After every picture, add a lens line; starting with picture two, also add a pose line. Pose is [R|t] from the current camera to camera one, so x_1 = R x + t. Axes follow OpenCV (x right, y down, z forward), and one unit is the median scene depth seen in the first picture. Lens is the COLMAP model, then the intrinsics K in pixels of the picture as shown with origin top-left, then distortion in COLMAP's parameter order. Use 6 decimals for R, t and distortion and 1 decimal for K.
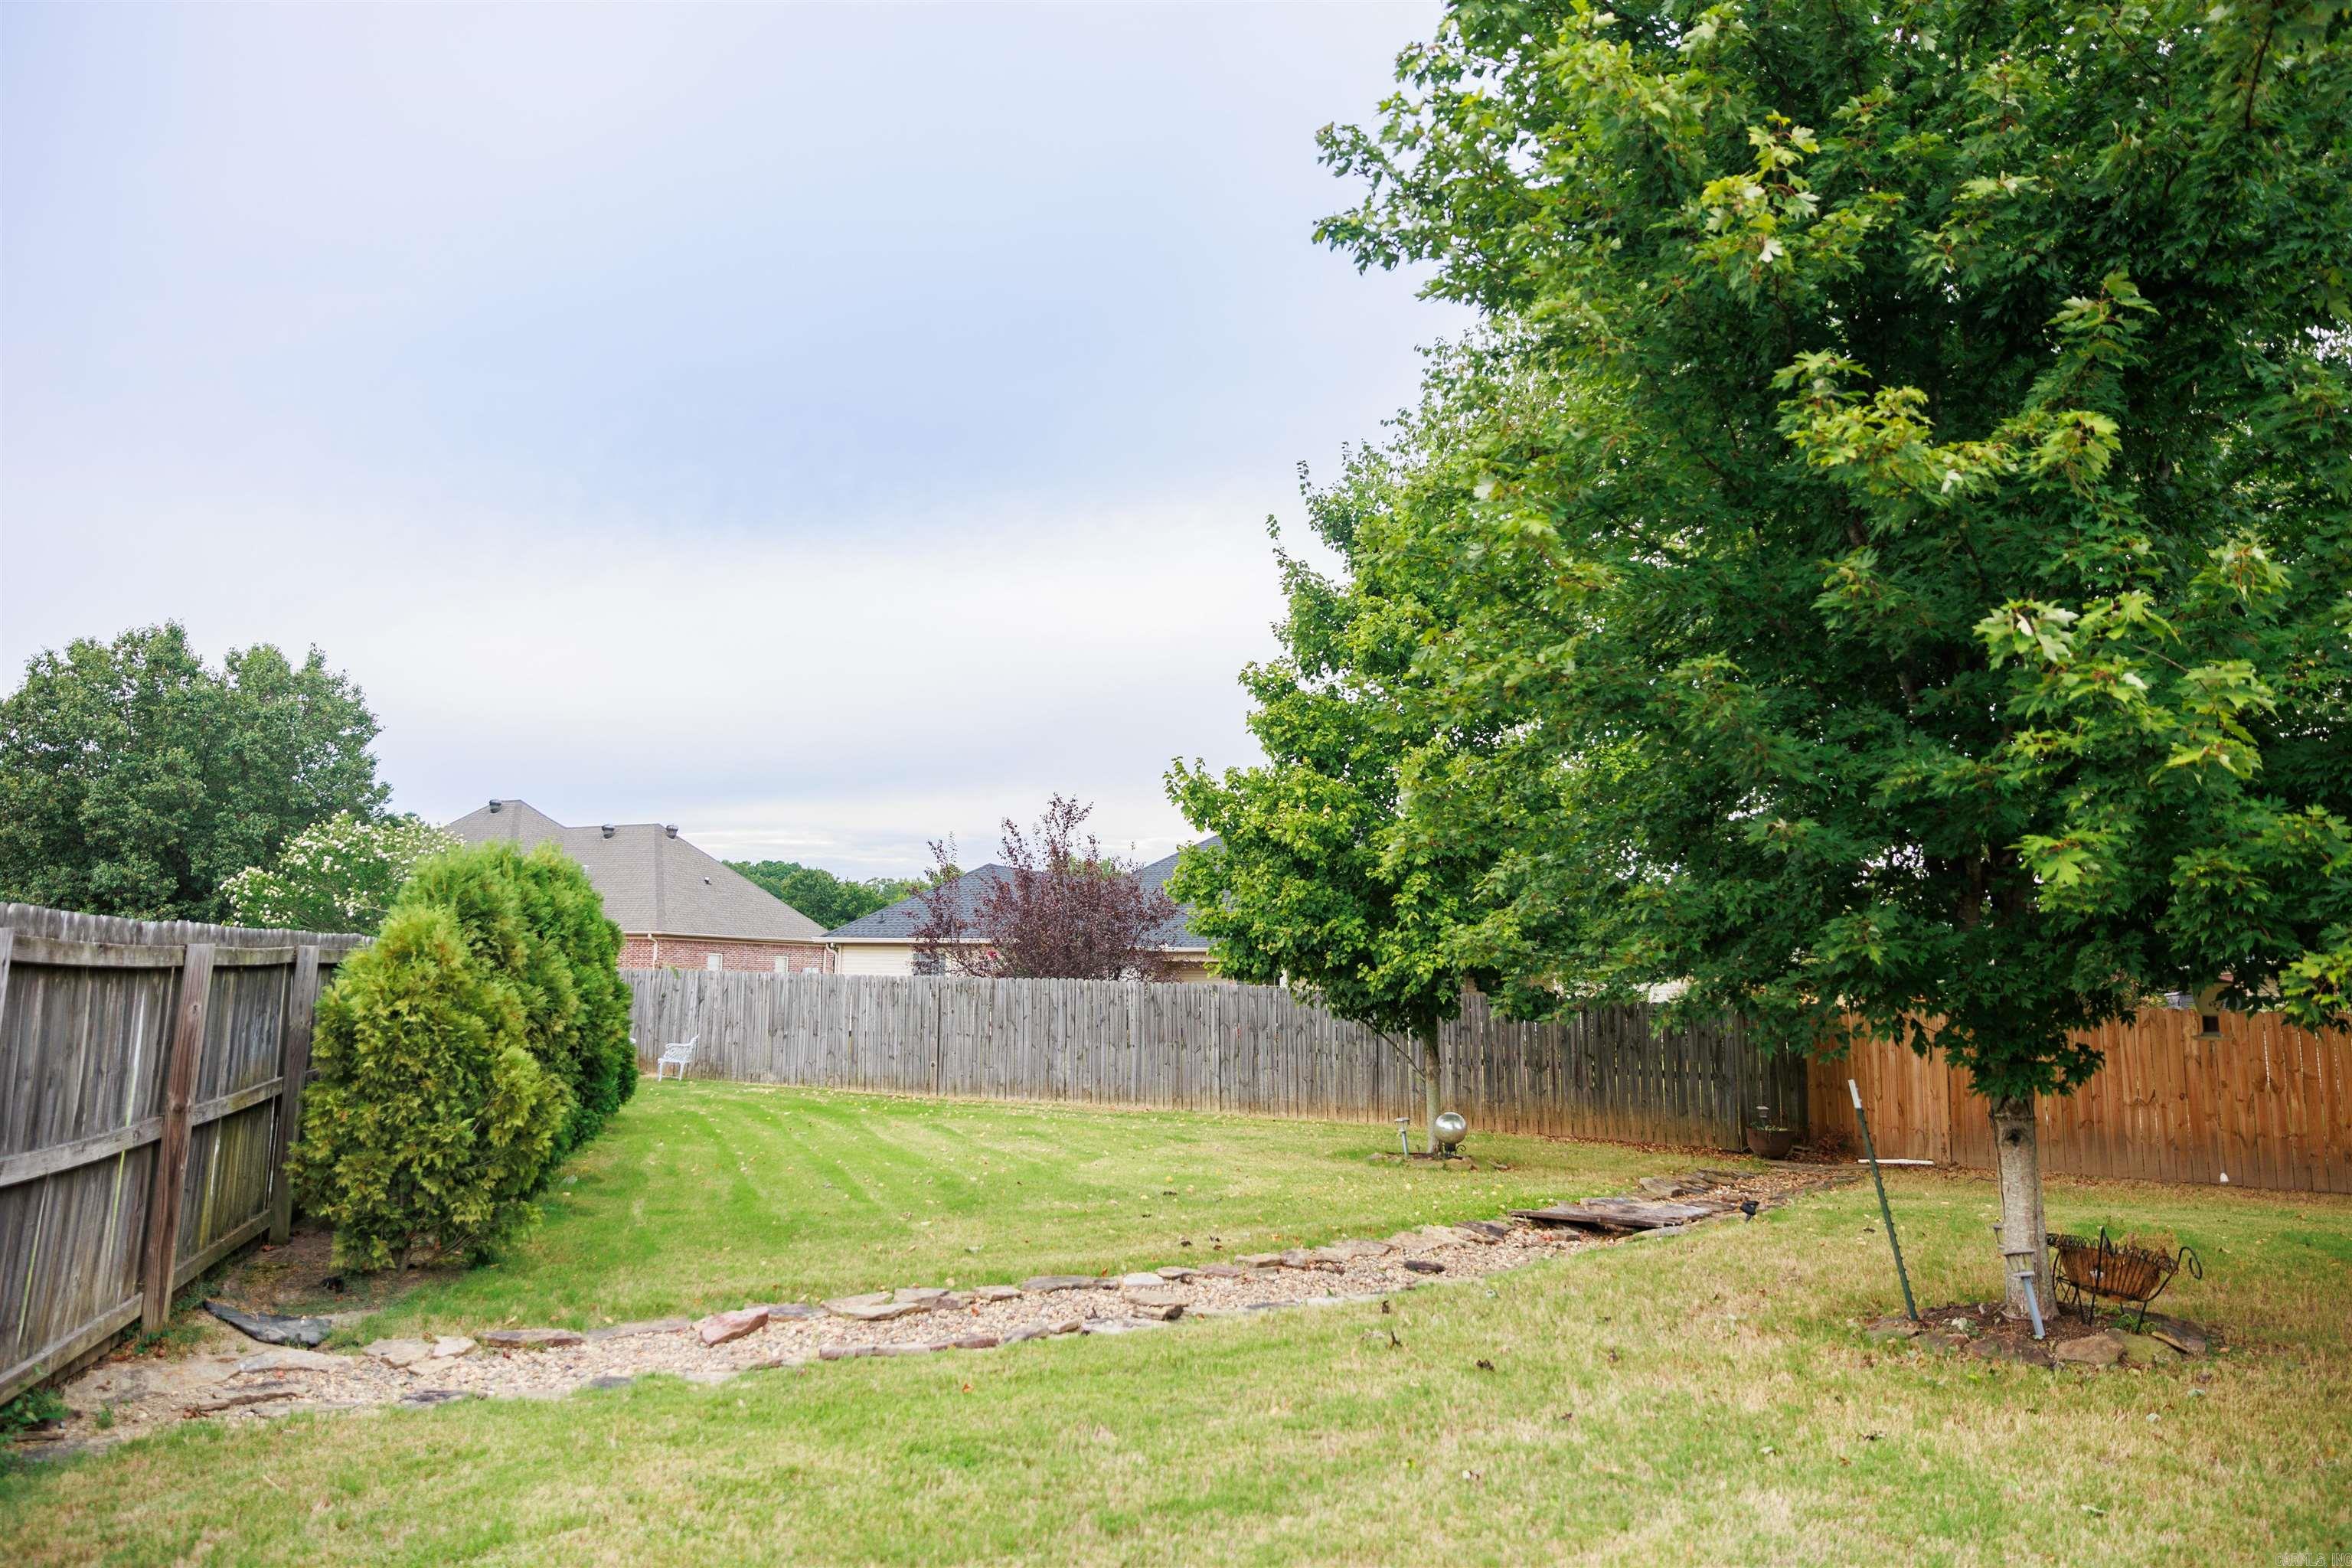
lens RADIAL K [[1555.5, 0, 1167.9], [0, 1555.5, 779.1], [0, 0, 1]] dist [0.010056, -0.007157]
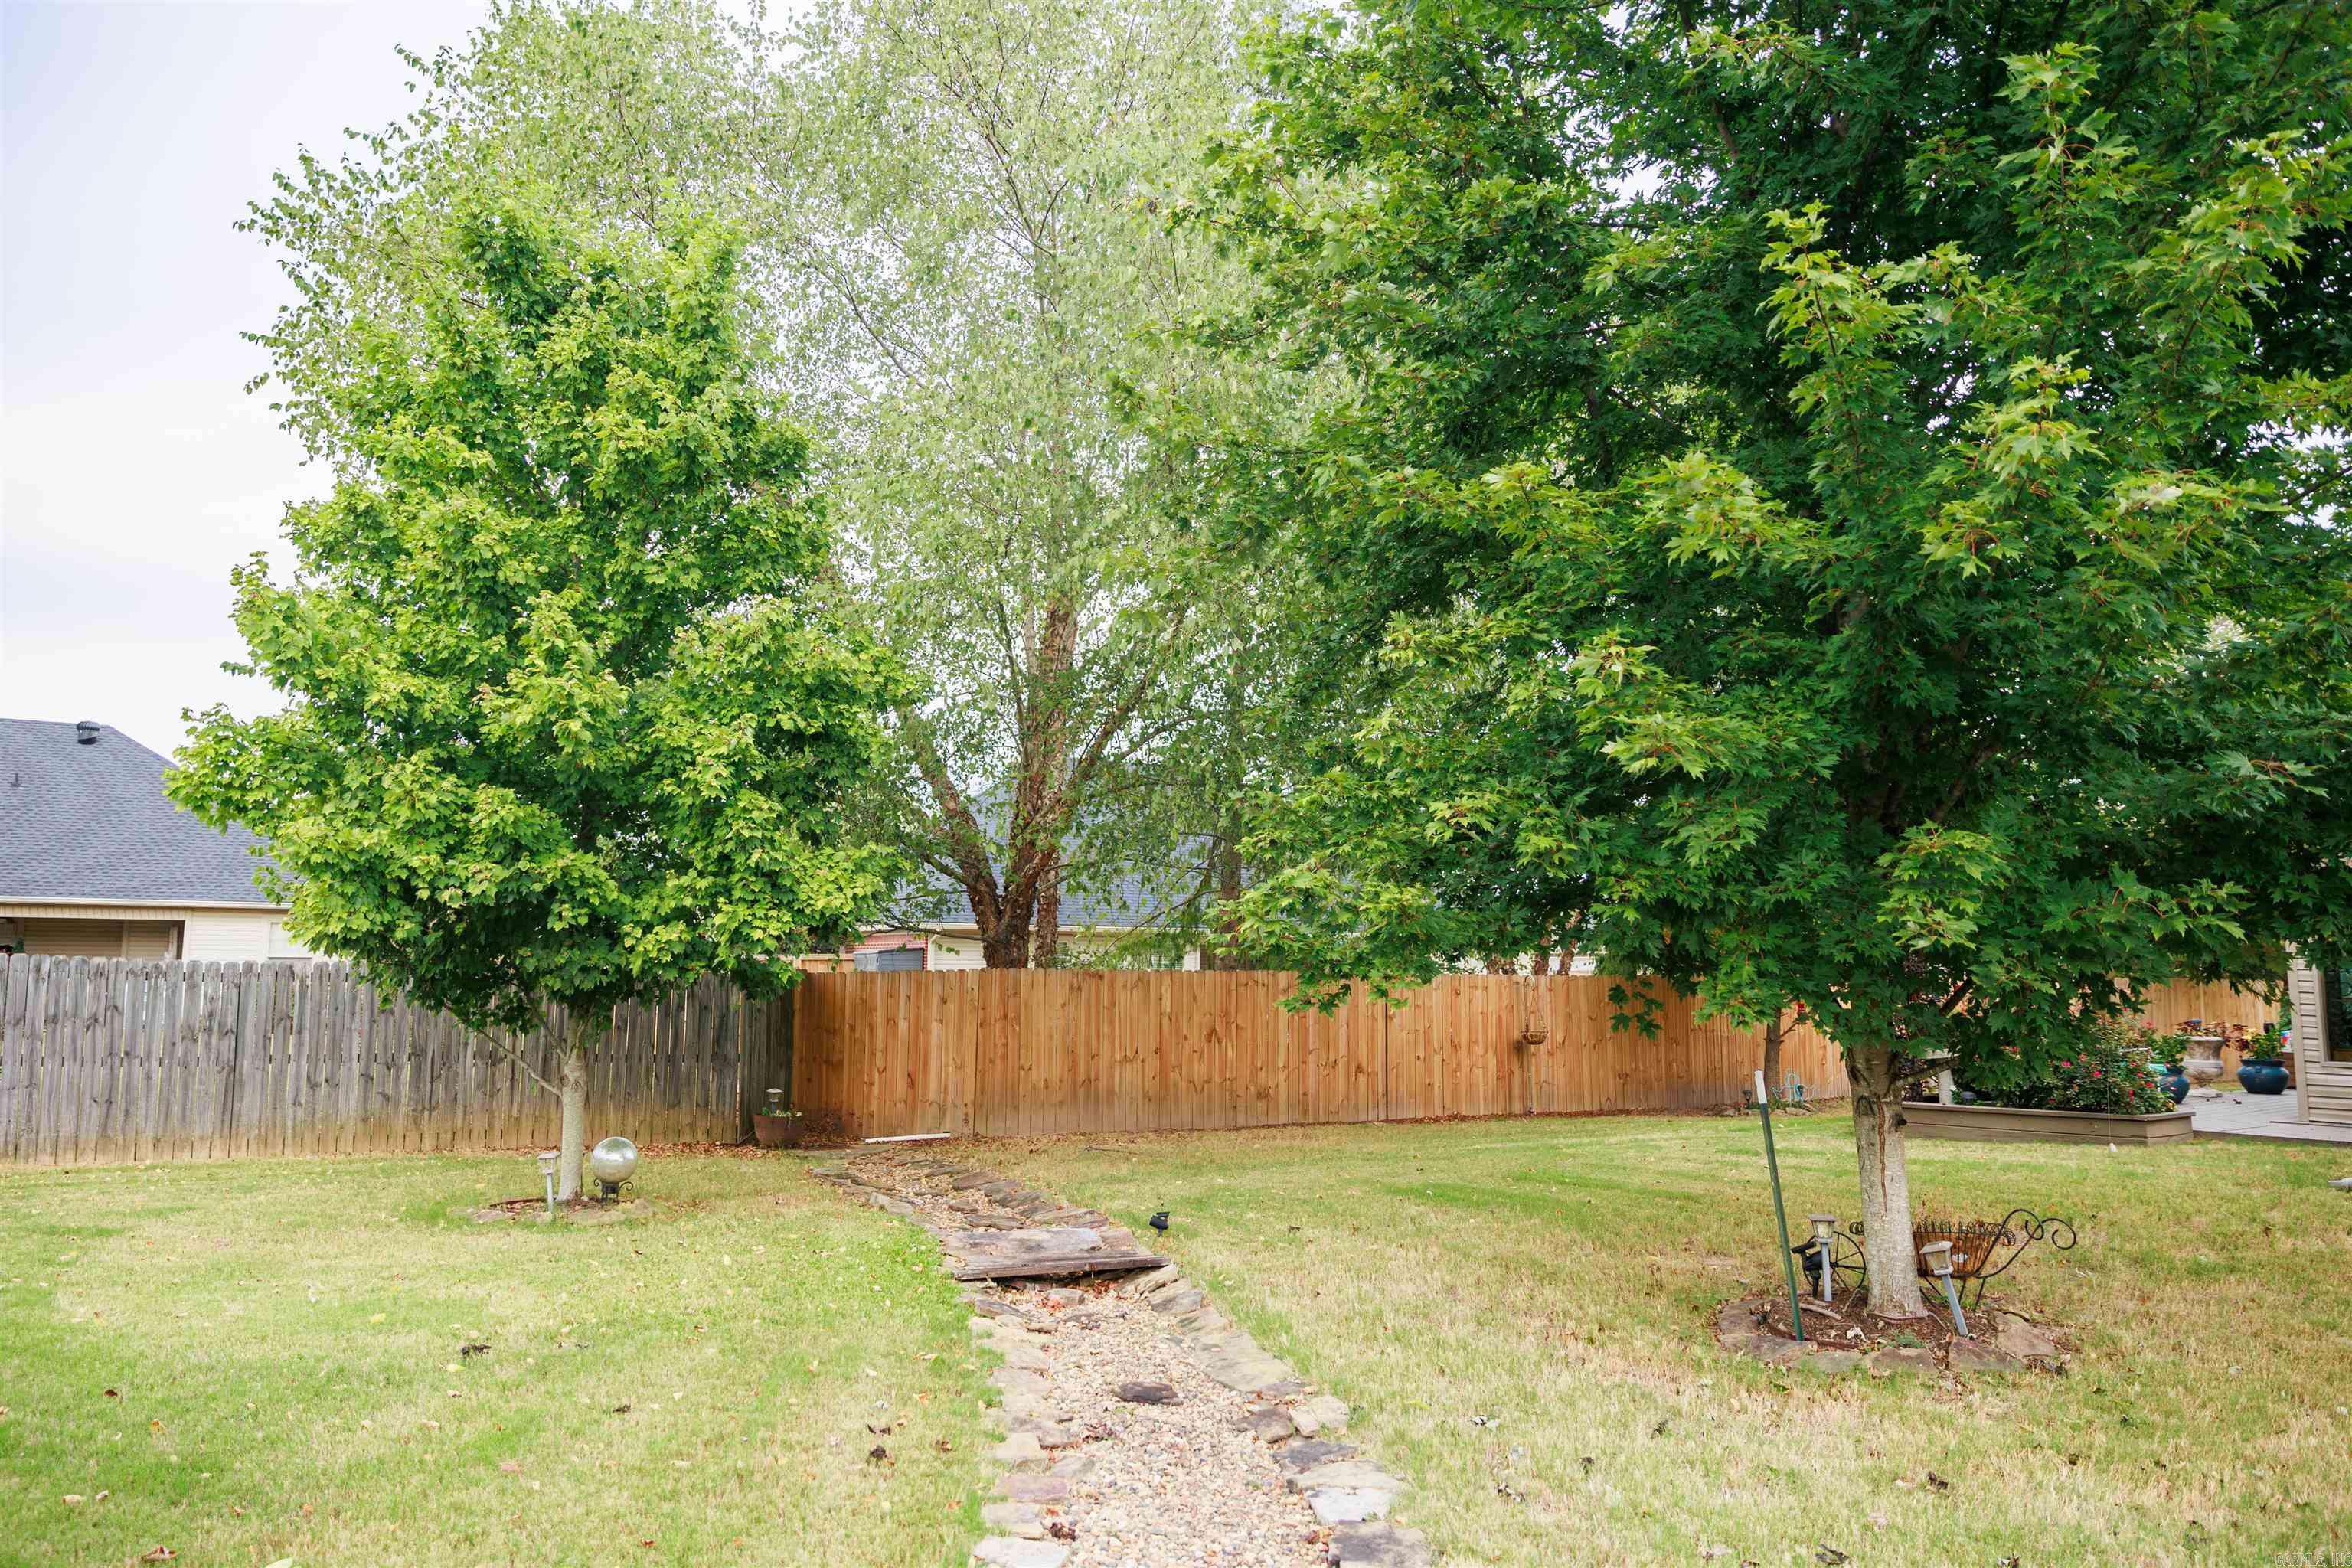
lens RADIAL K [[1555.5, 0, 1167.9], [0, 1555.5, 779.1], [0, 0, 1]] dist [0.010056, -0.007157]
pose [[0.615306, 0.079176, 0.784302, -0.201107], [-0.100139, 0.994733, -0.021857, 0.038939], [-0.781902, -0.065091, 0.619994, 0.335979]]
